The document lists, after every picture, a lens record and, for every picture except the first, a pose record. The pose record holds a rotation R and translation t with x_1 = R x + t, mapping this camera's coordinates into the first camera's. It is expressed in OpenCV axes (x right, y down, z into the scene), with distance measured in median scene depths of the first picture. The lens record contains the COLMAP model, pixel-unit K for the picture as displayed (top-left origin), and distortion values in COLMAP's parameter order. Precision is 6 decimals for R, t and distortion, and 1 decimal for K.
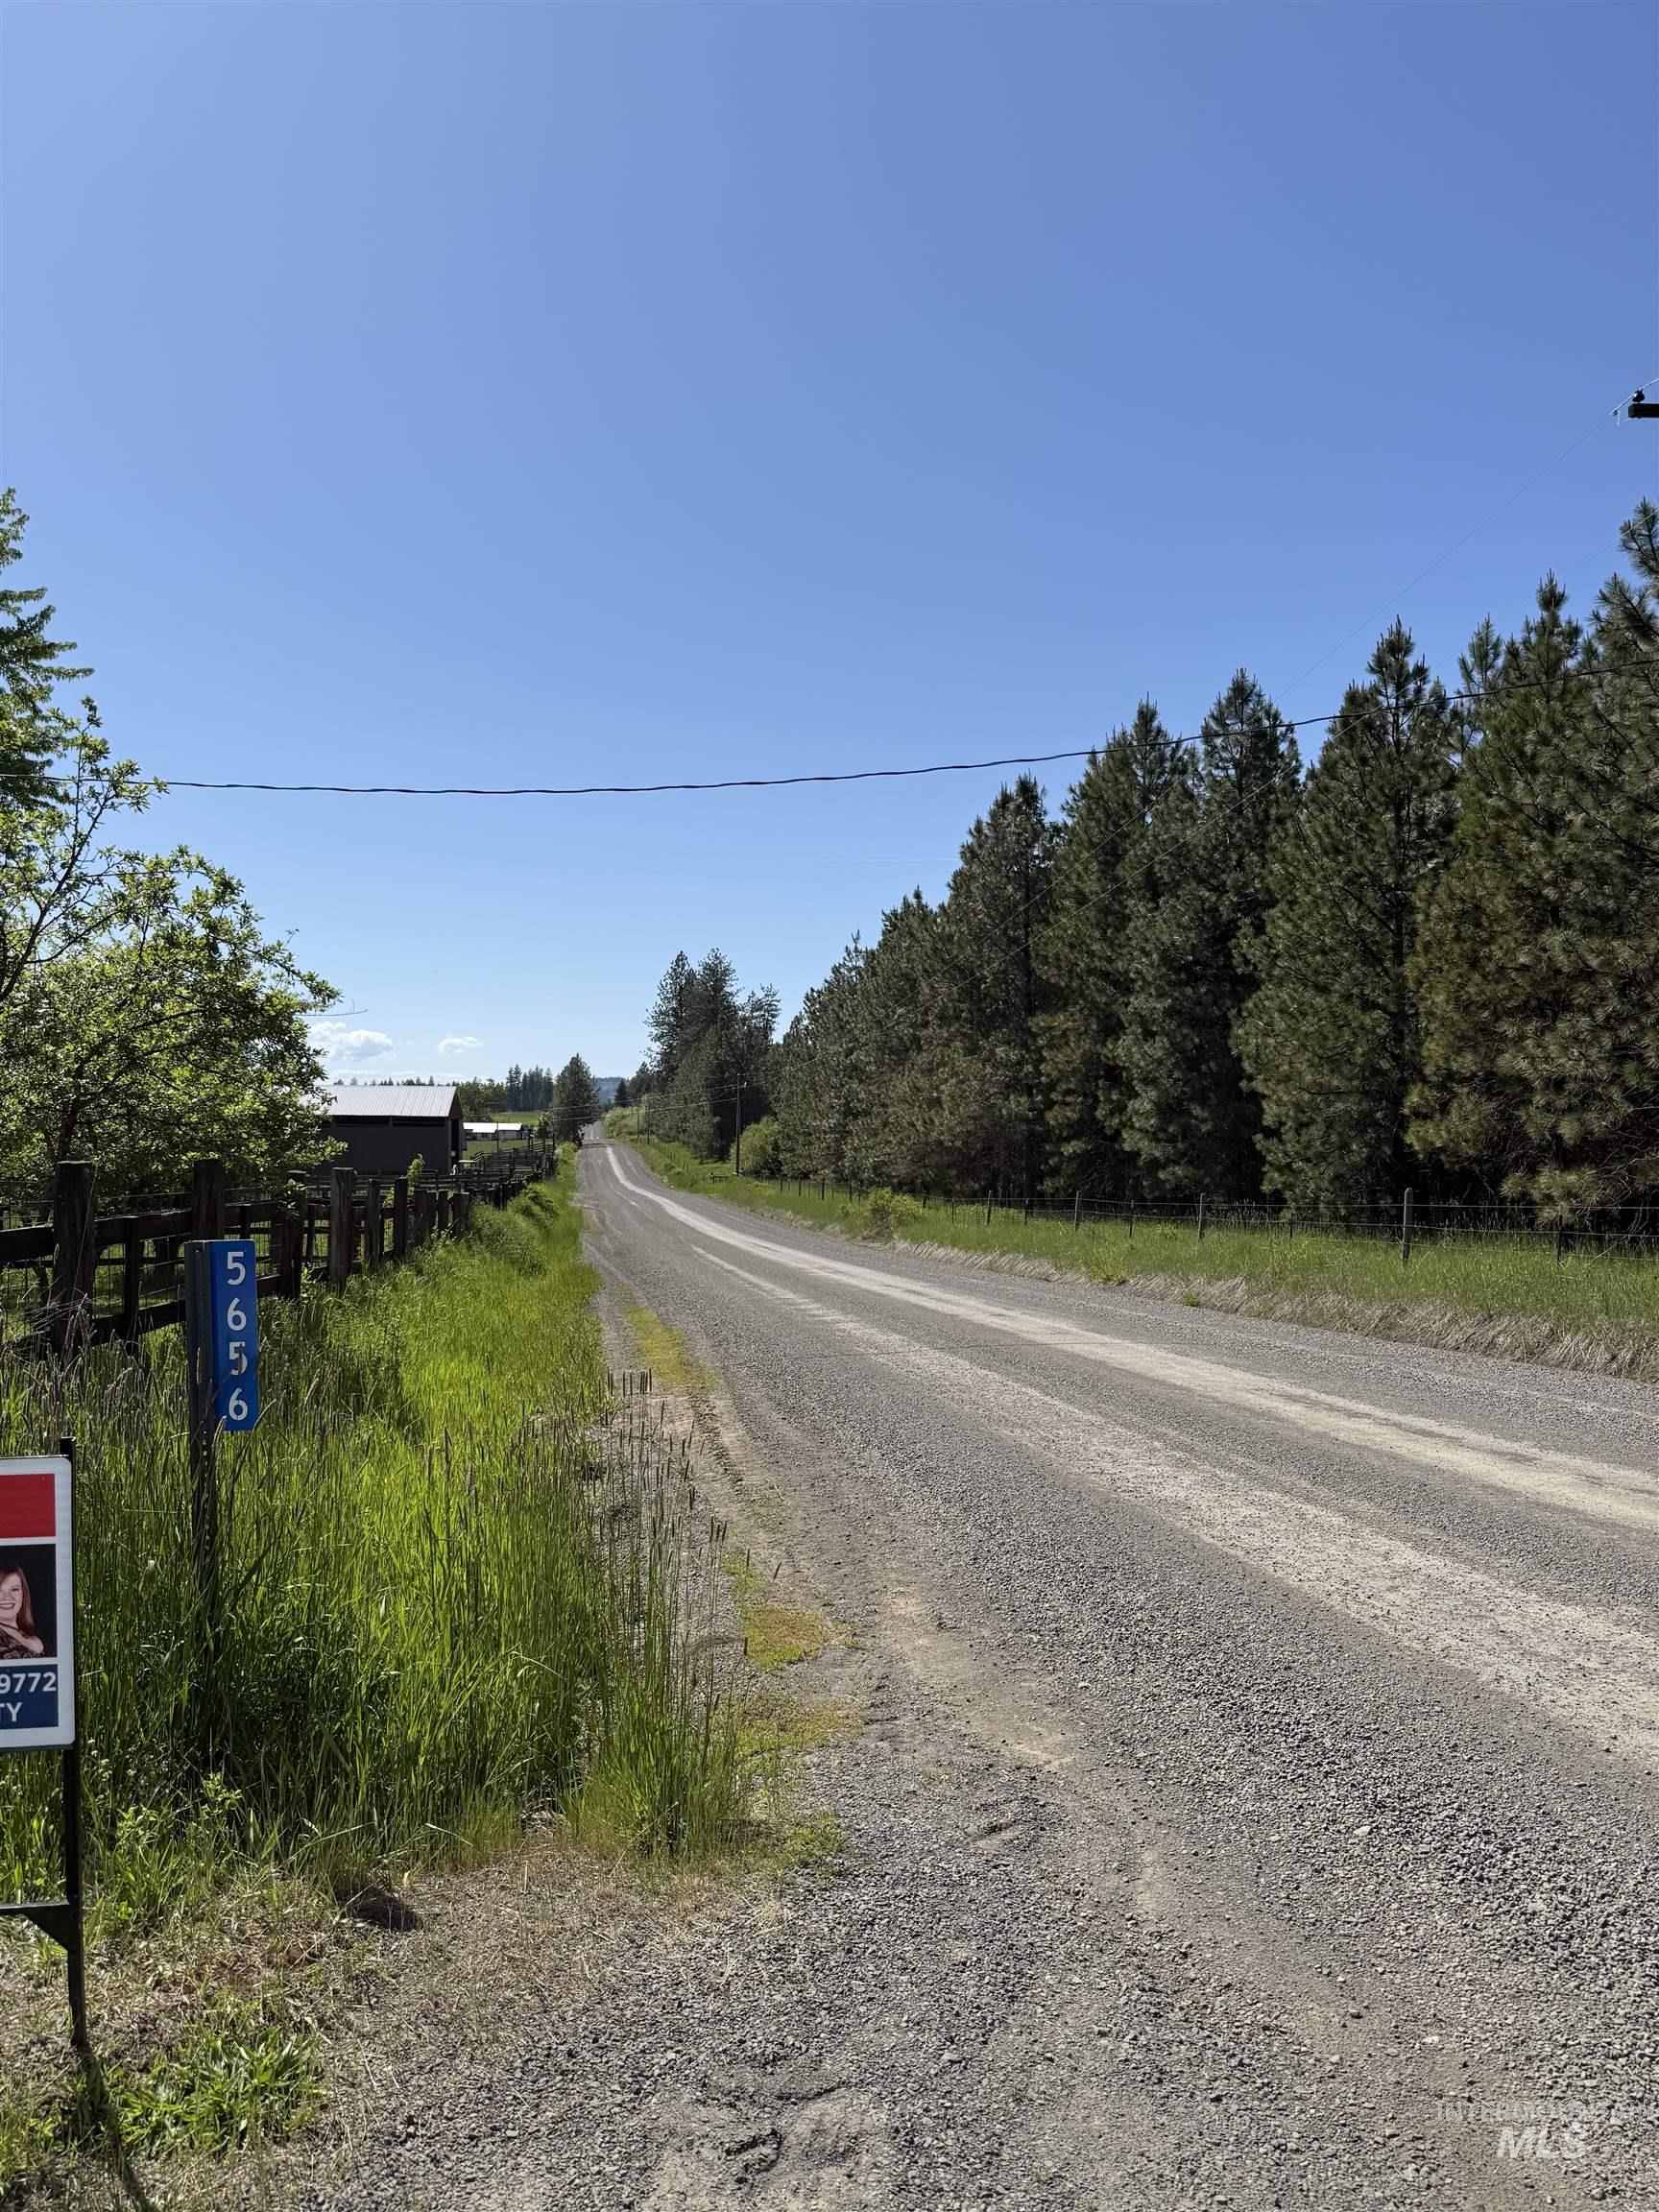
lens RADIAL K [[1553.0, 0, 829.5], [0, 1553.0, 1106.0], [0, 0, 1]] dist [0.109021, -0.162313]
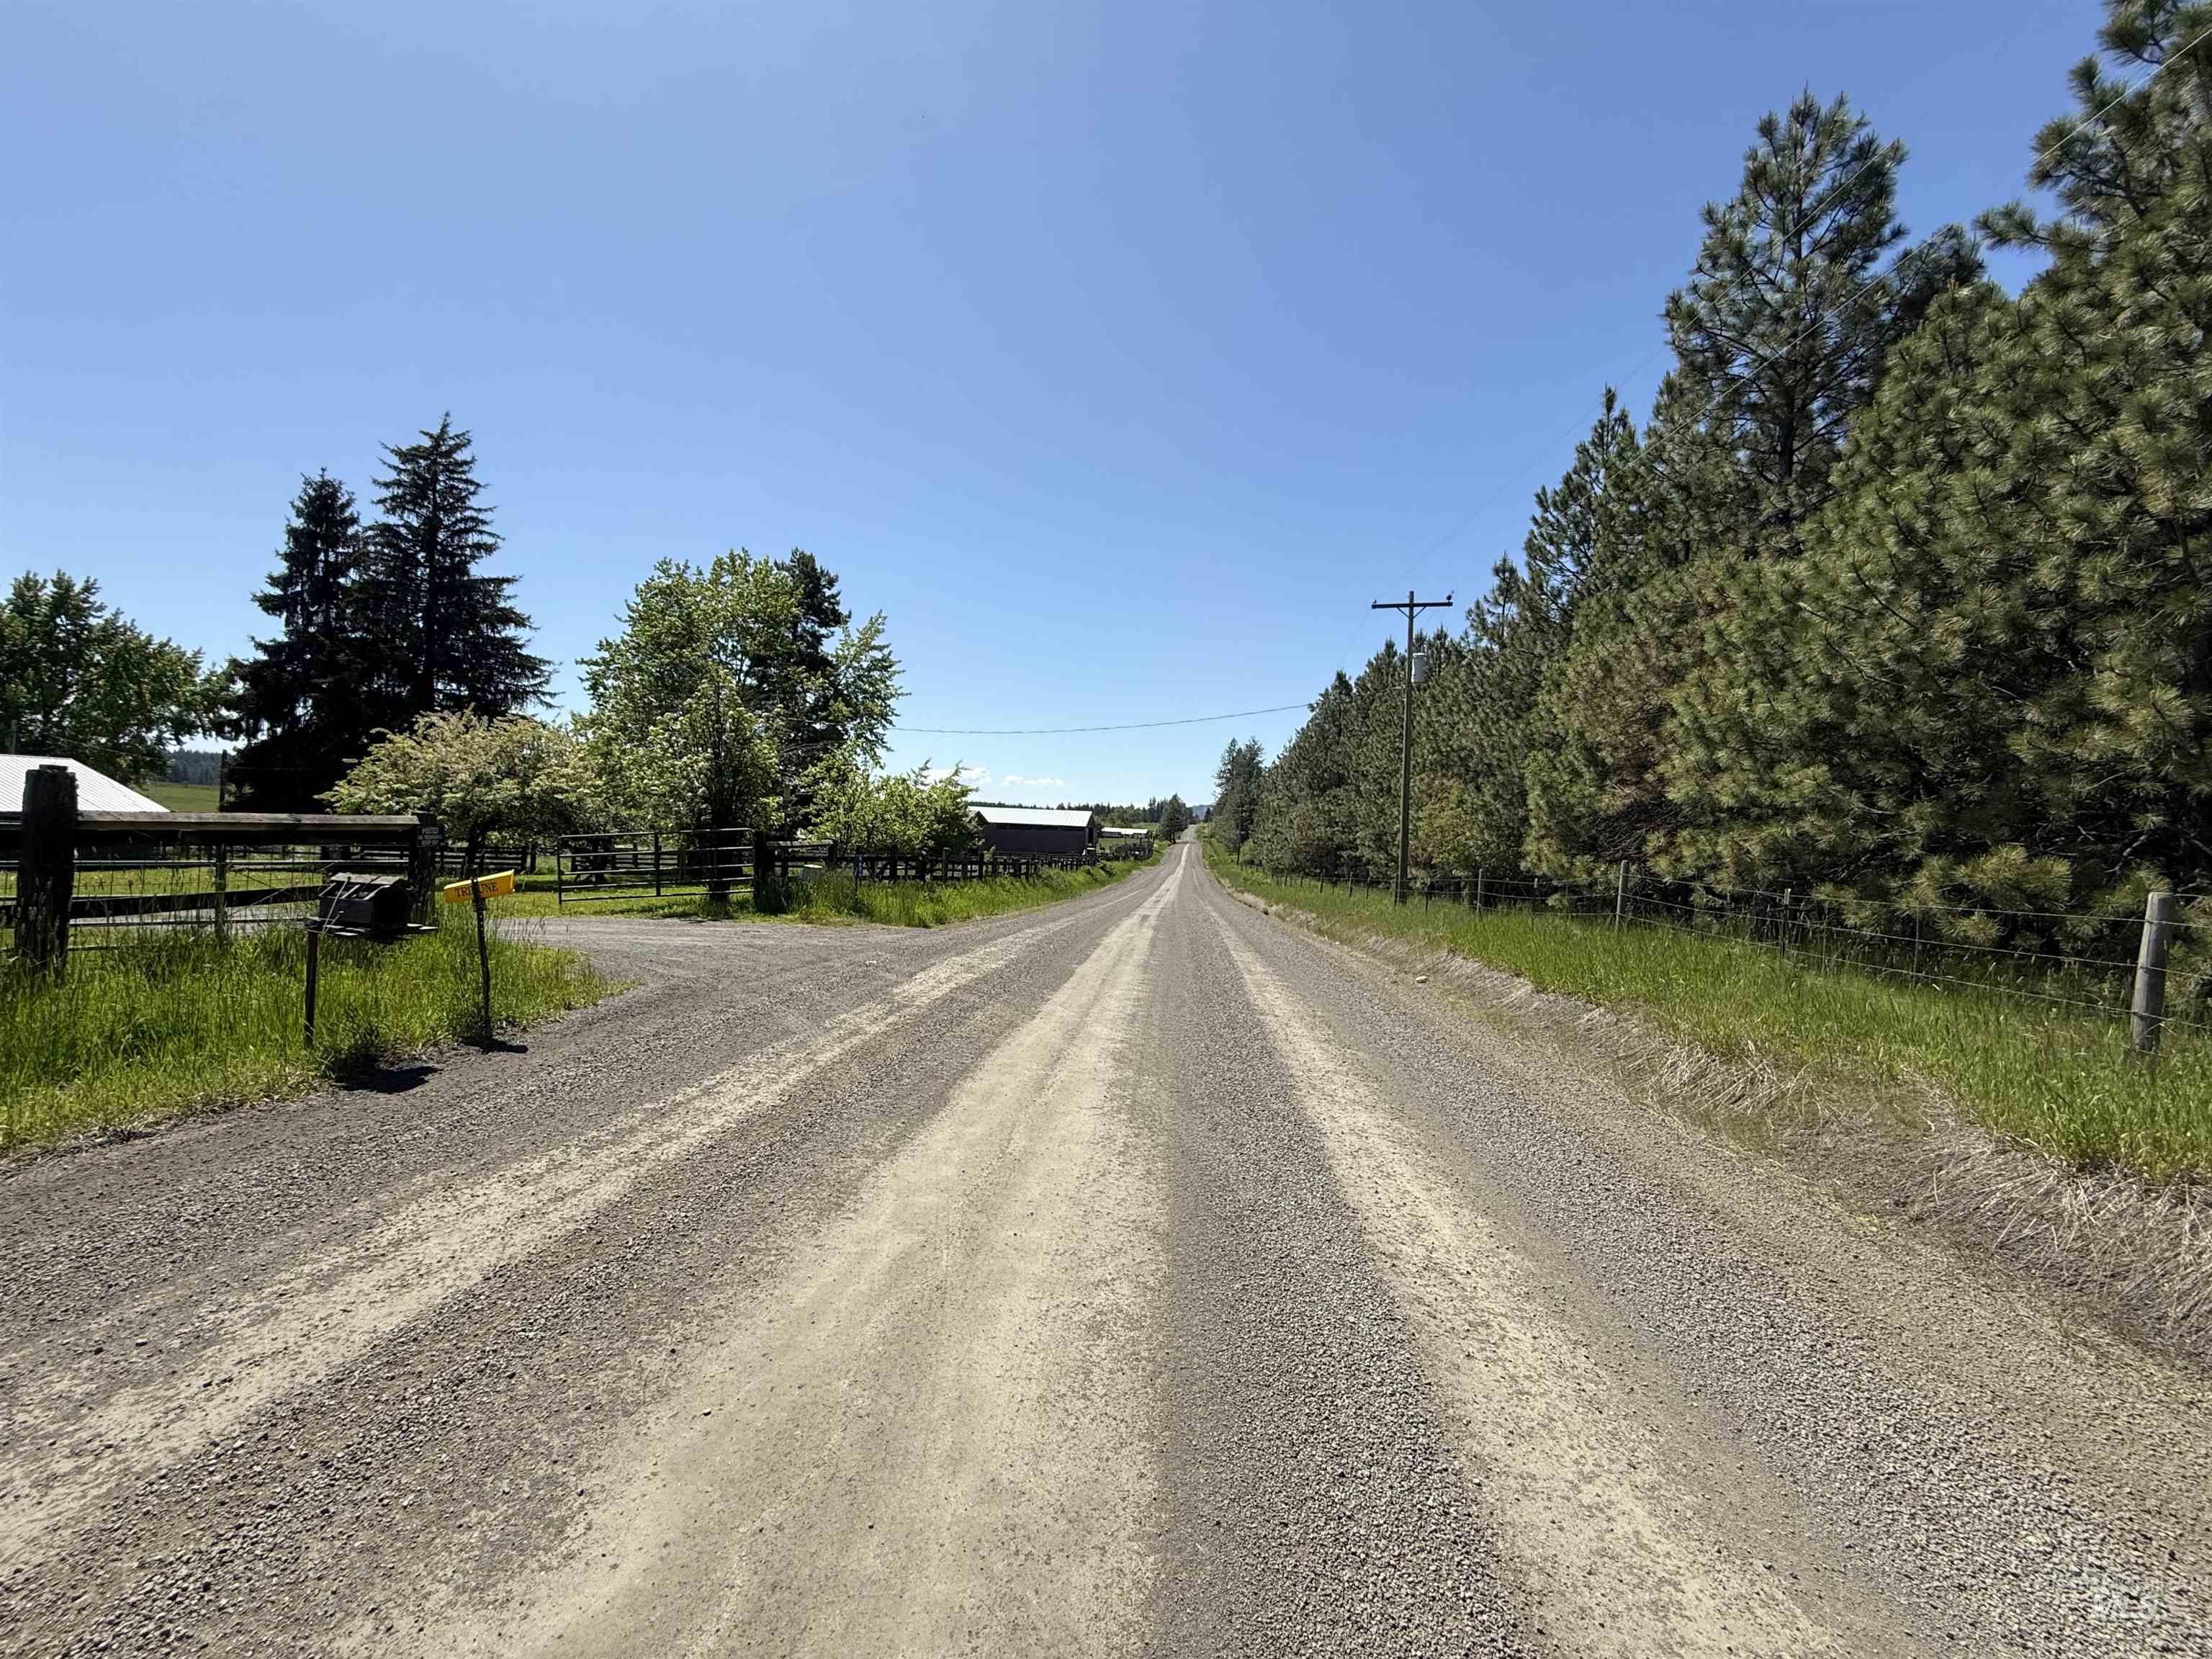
lens RADIAL K [[881.9, 0, 1106.0], [0, 881.9, 829.5], [0, 0, 1]] dist [-0.019097, 0.000152]
pose [[0.966769, 0.029493, -0.253945, 0.090909], [-0.027063, 0.999548, 0.013058, -0.006257], [0.254215, -0.005751, 0.967131, -0.137028]]
